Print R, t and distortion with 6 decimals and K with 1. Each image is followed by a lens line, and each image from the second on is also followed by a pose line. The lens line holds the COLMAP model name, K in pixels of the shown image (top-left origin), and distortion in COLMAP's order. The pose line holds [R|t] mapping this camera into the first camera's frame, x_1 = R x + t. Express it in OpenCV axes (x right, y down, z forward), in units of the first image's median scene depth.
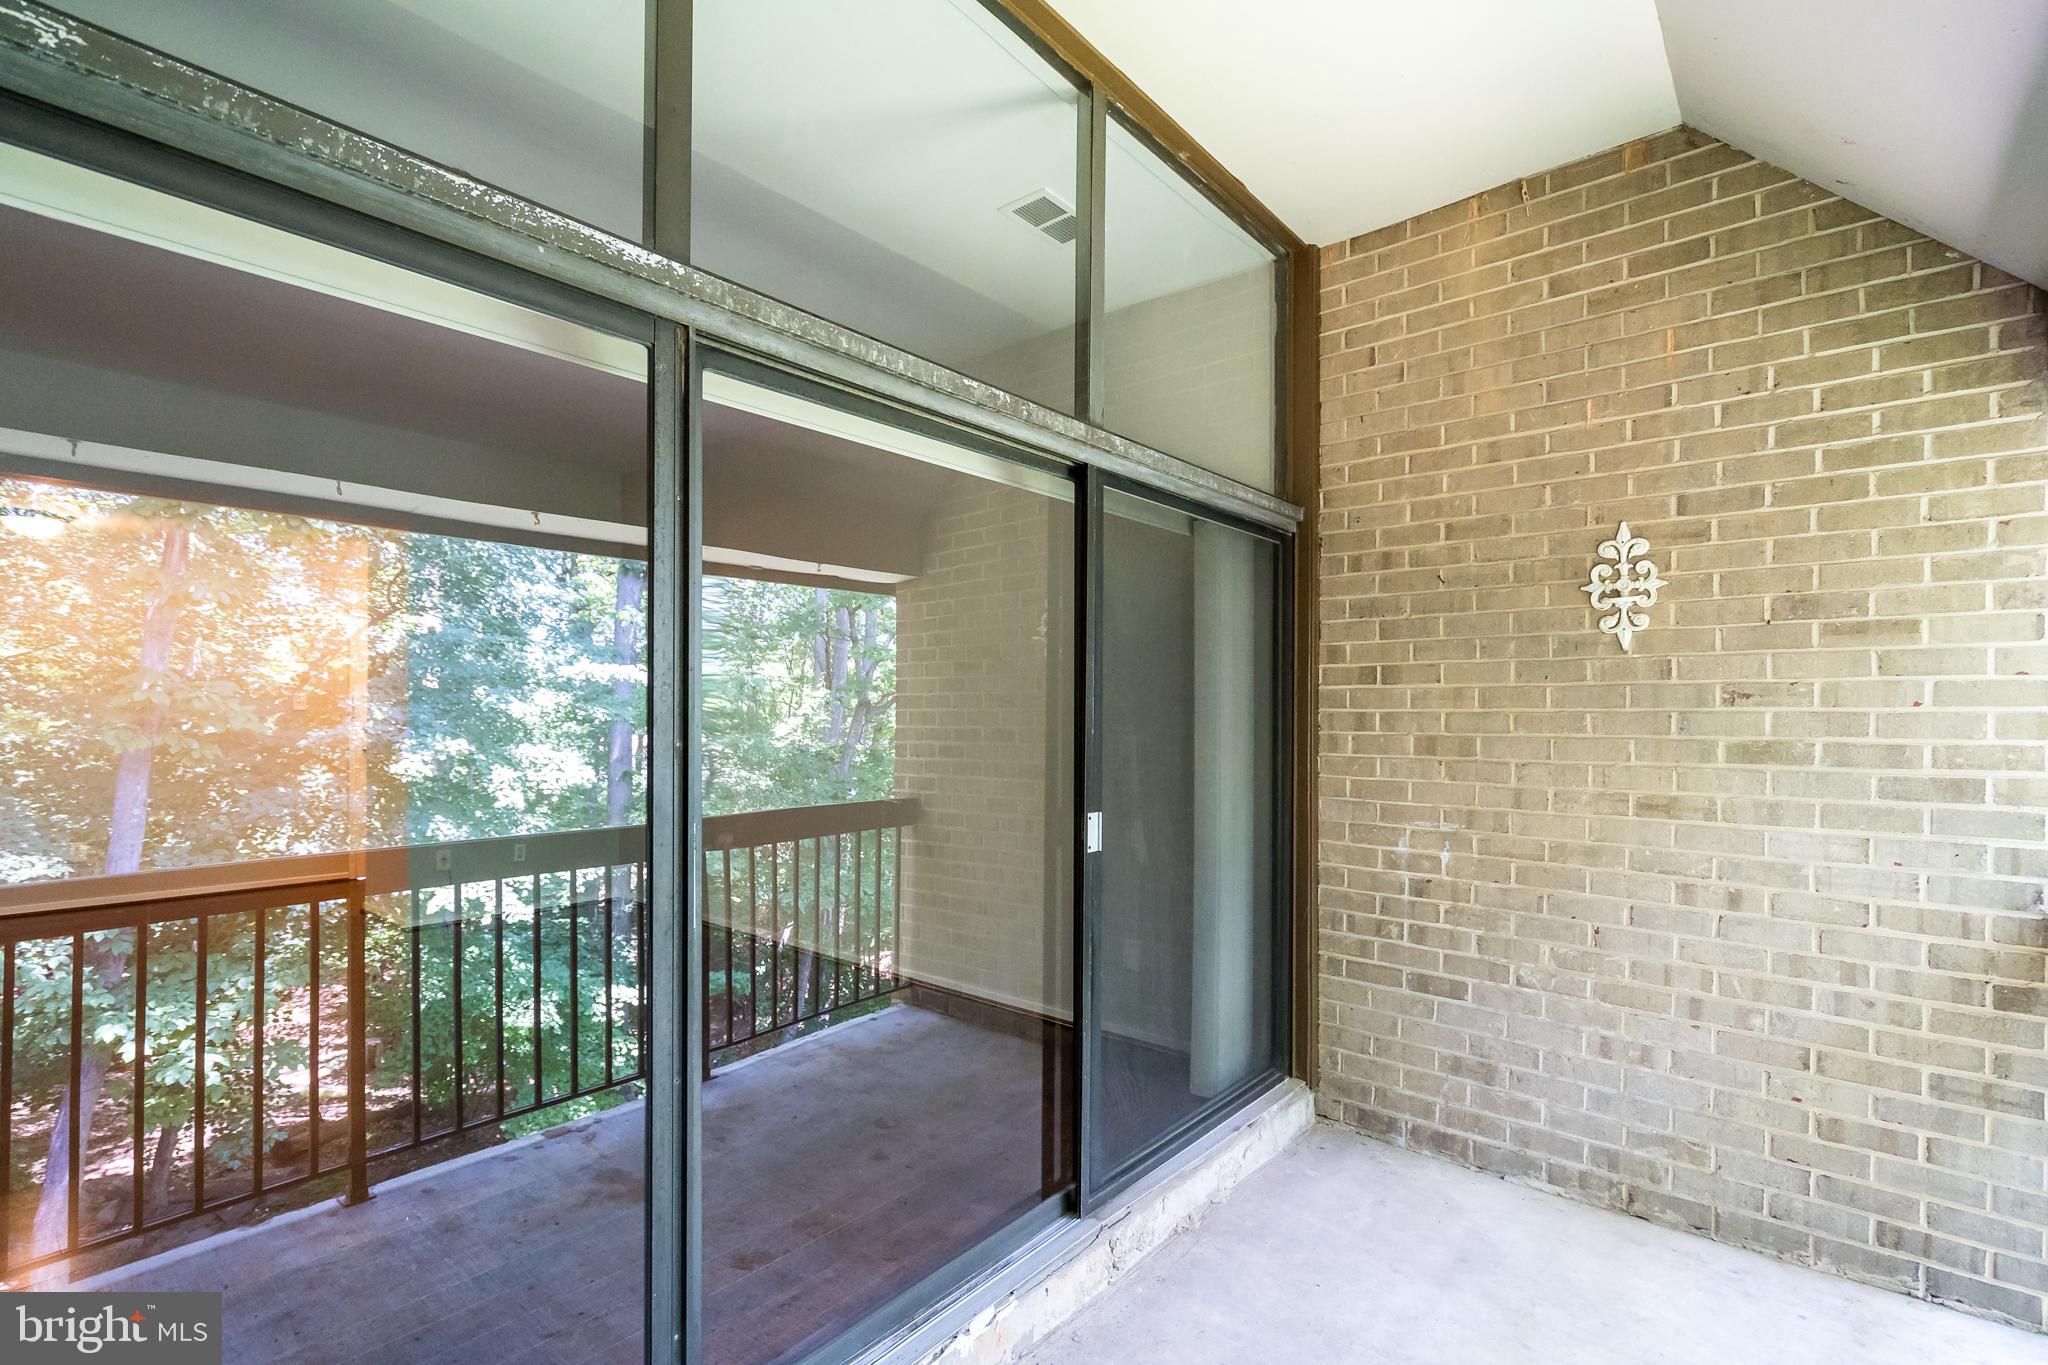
lens RADIAL K [[939.8, 0, 1024.0], [0, 939.8, 711.6], [0, 0, 1]] dist [0.002673, 0.000498]
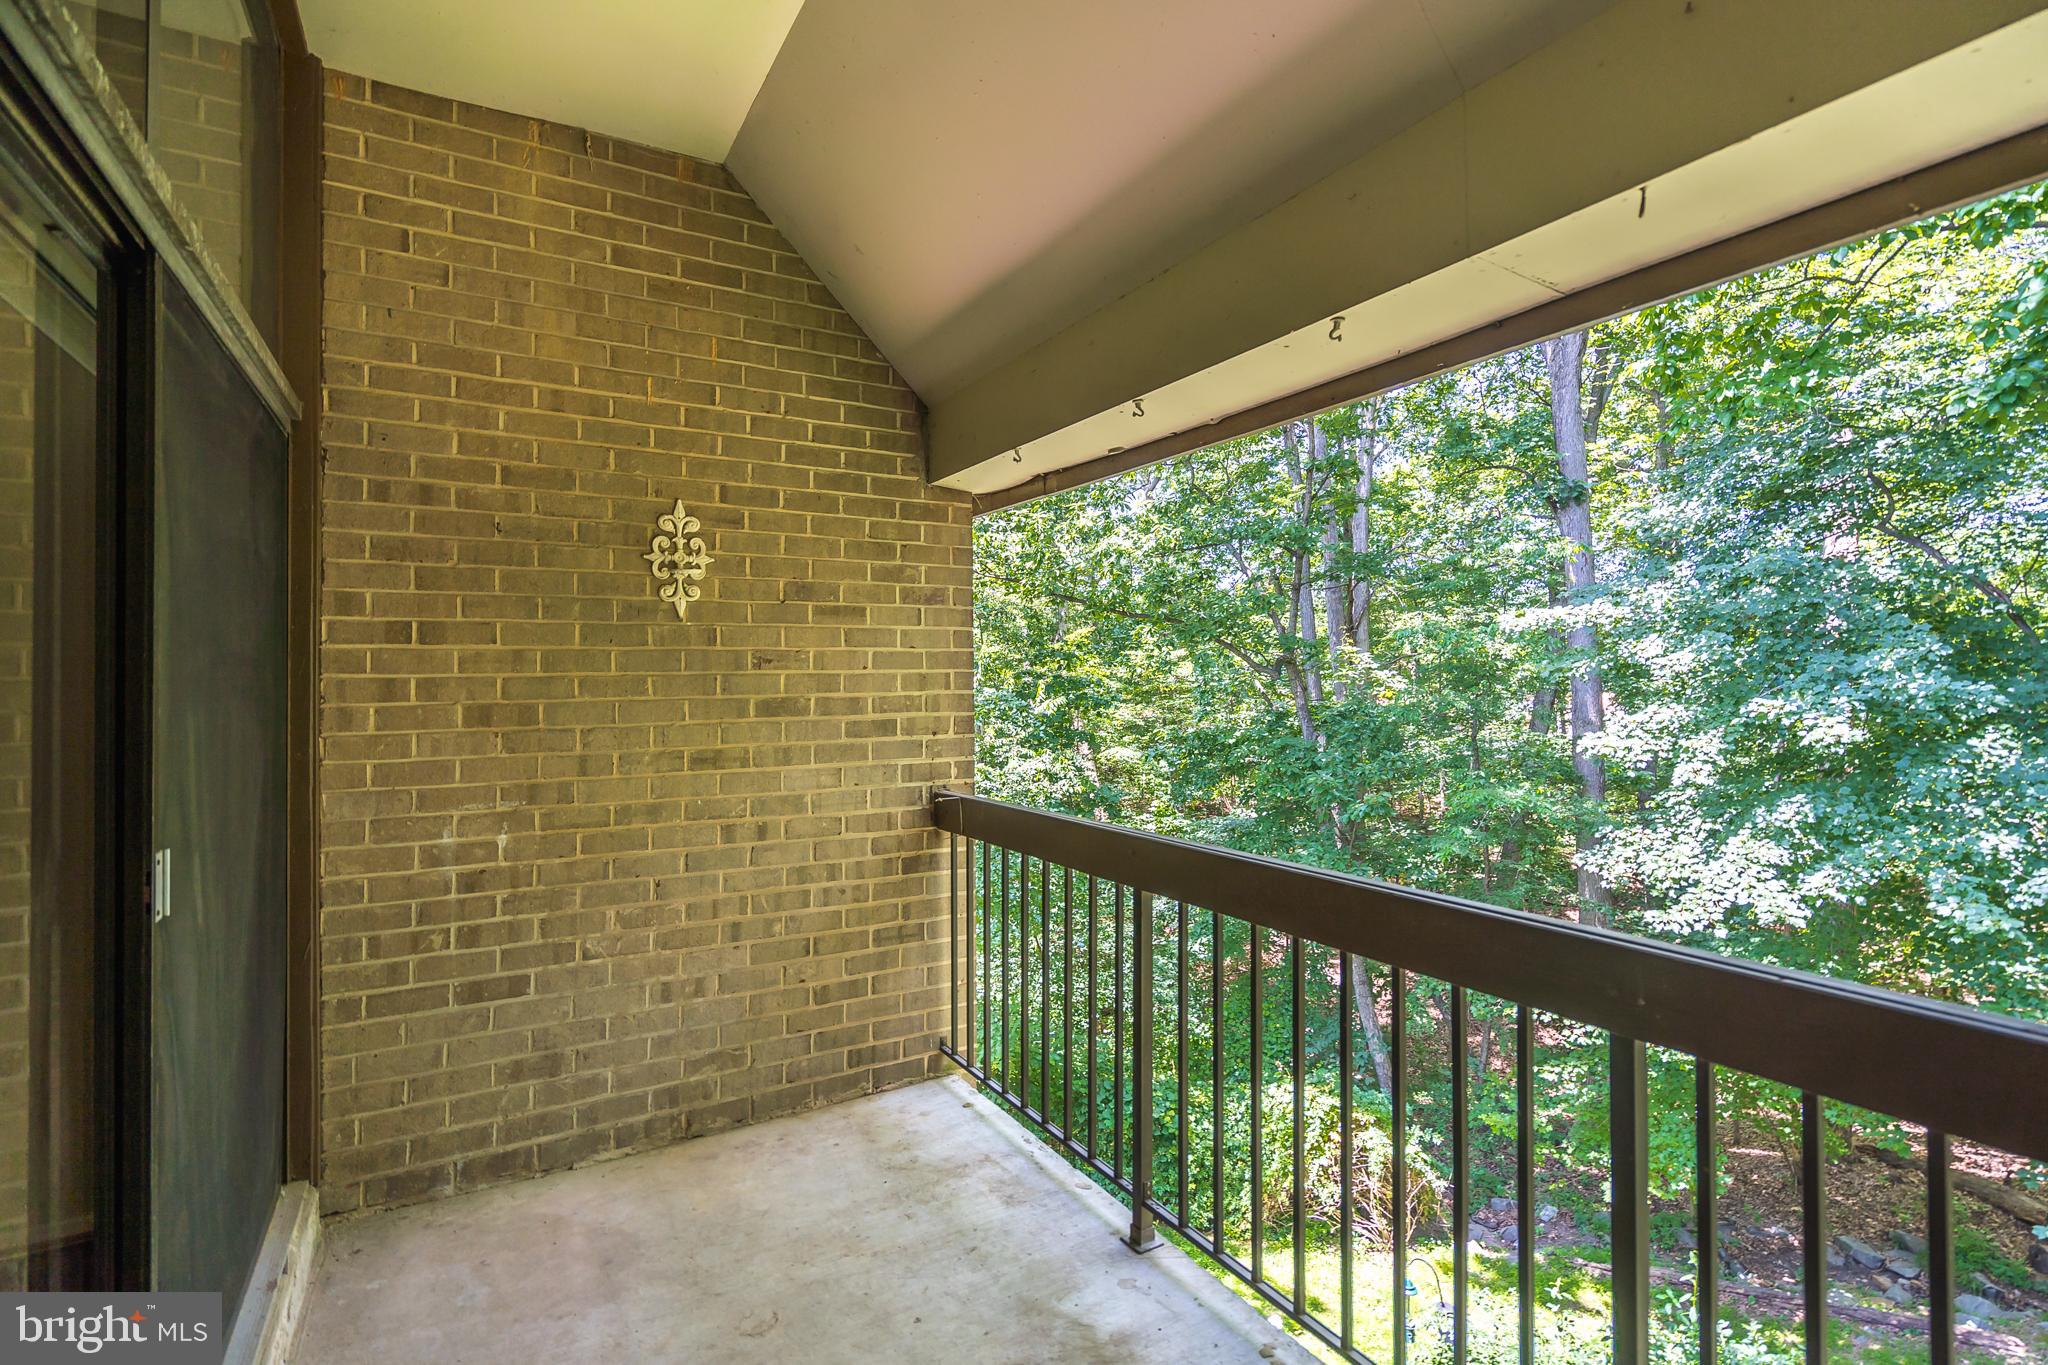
lens RADIAL K [[966.7, 0, 1020.3], [0, 966.7, 659.6], [0, 0, 1]] dist [-0.000116, 0.000508]
pose [[0.336851, 0.007111, 0.941531, -0.268647], [0.007550, 0.999919, -0.010253, -0.002982], [-0.941528, 0.010562, 0.336770, 0.250887]]
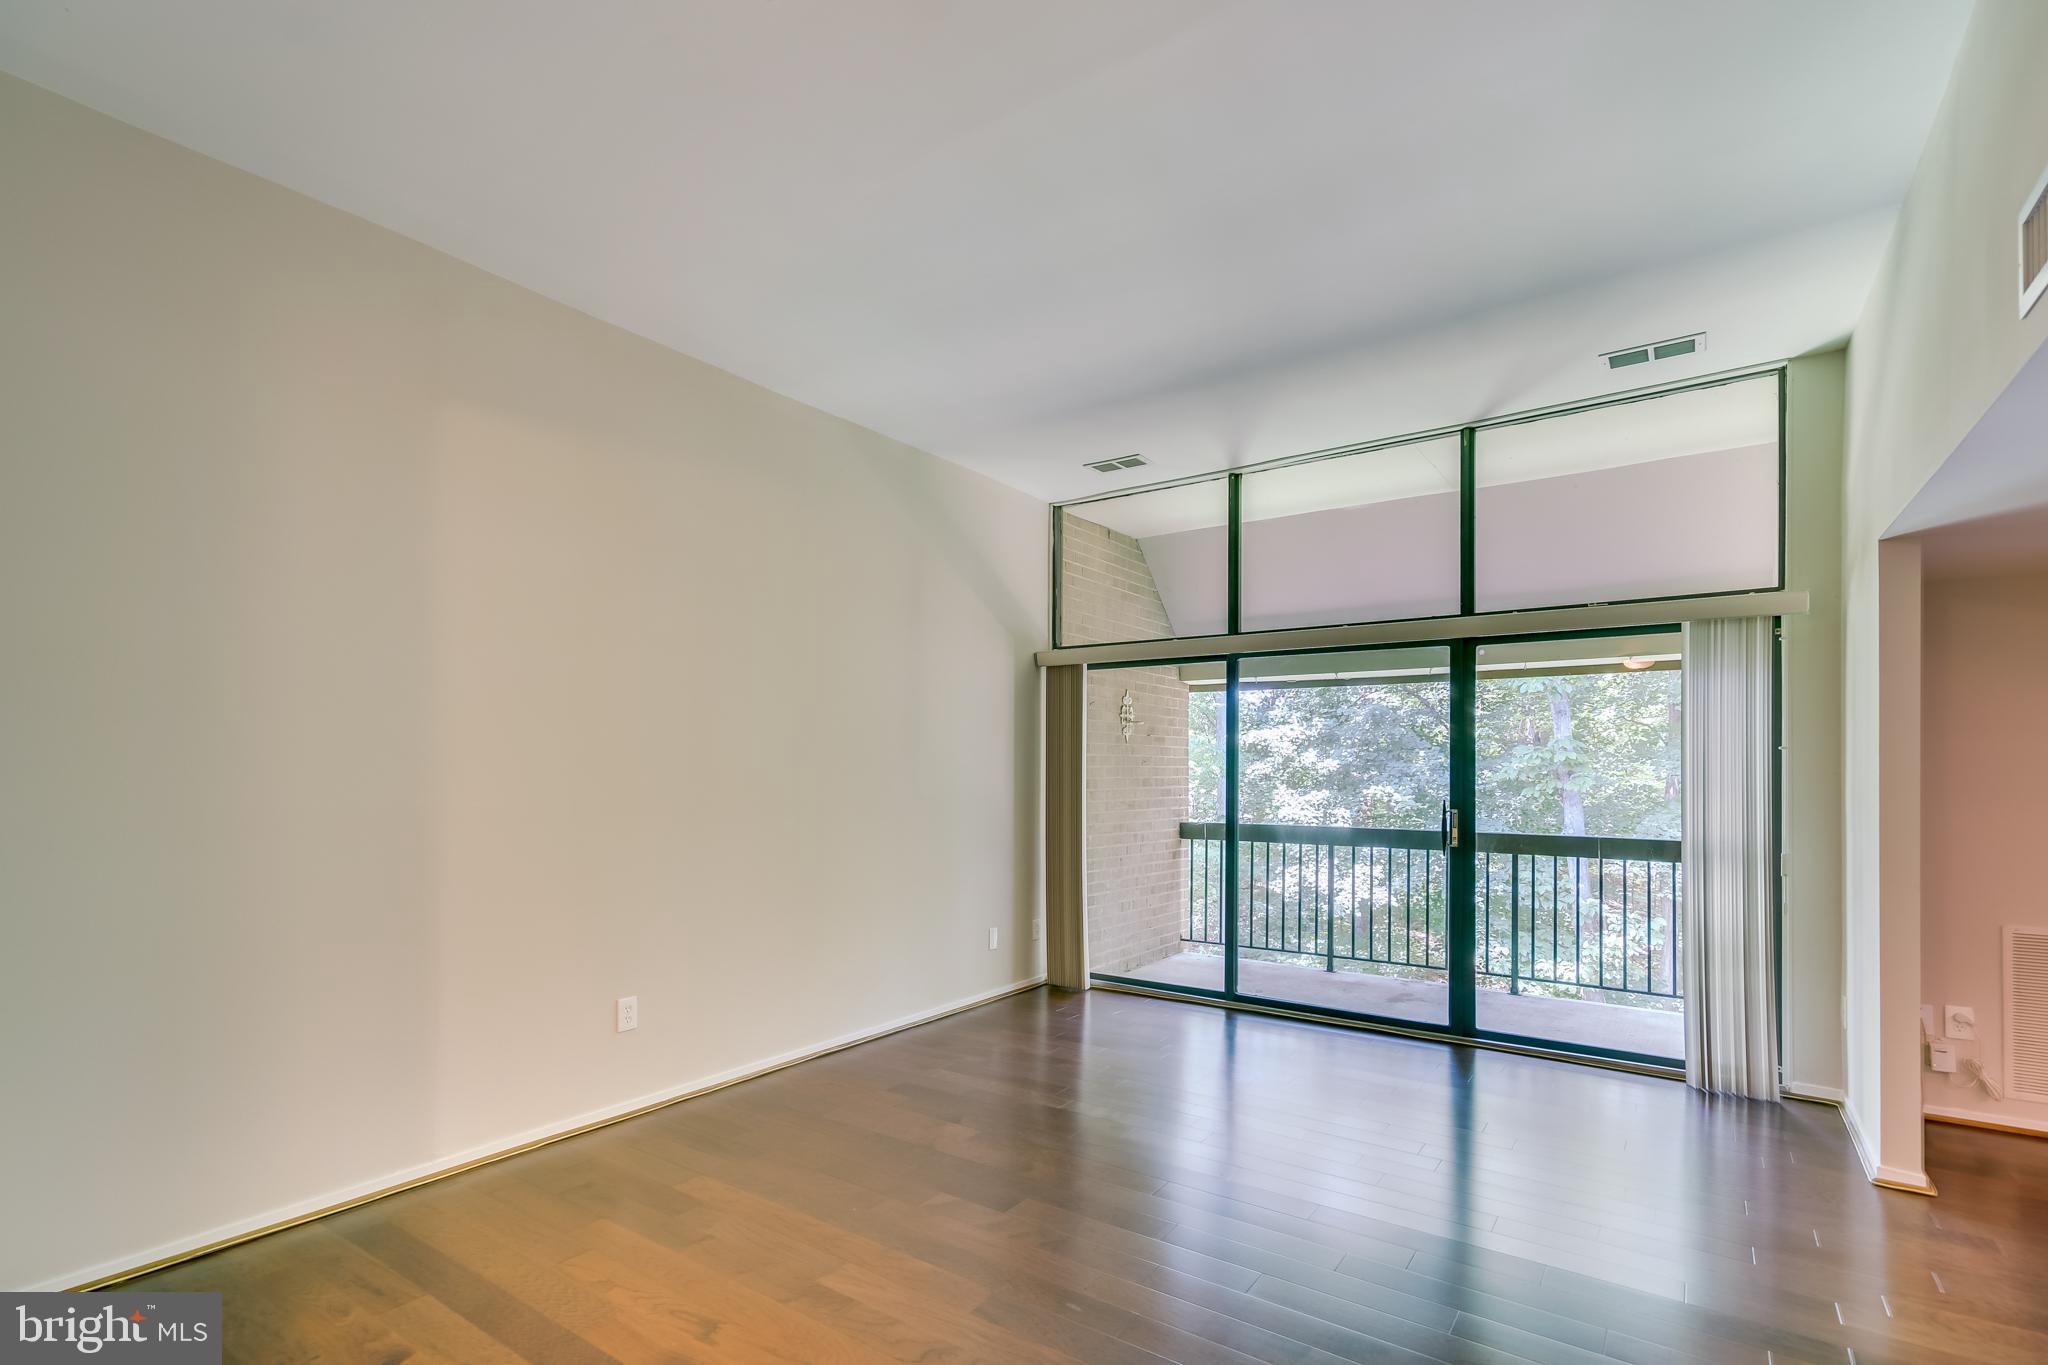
lens RADIAL K [[960.2, 0, 1026.6], [0, 960.2, 764.2], [0, 0, 1]] dist [-0.000859, -0.000025]
pose [[-0.093538, 0.002305, 0.995613, -1.767544], [-0.001871, 0.999995, -0.002491, -0.001337], [-0.995614, -0.002096, -0.093533, 1.448800]]
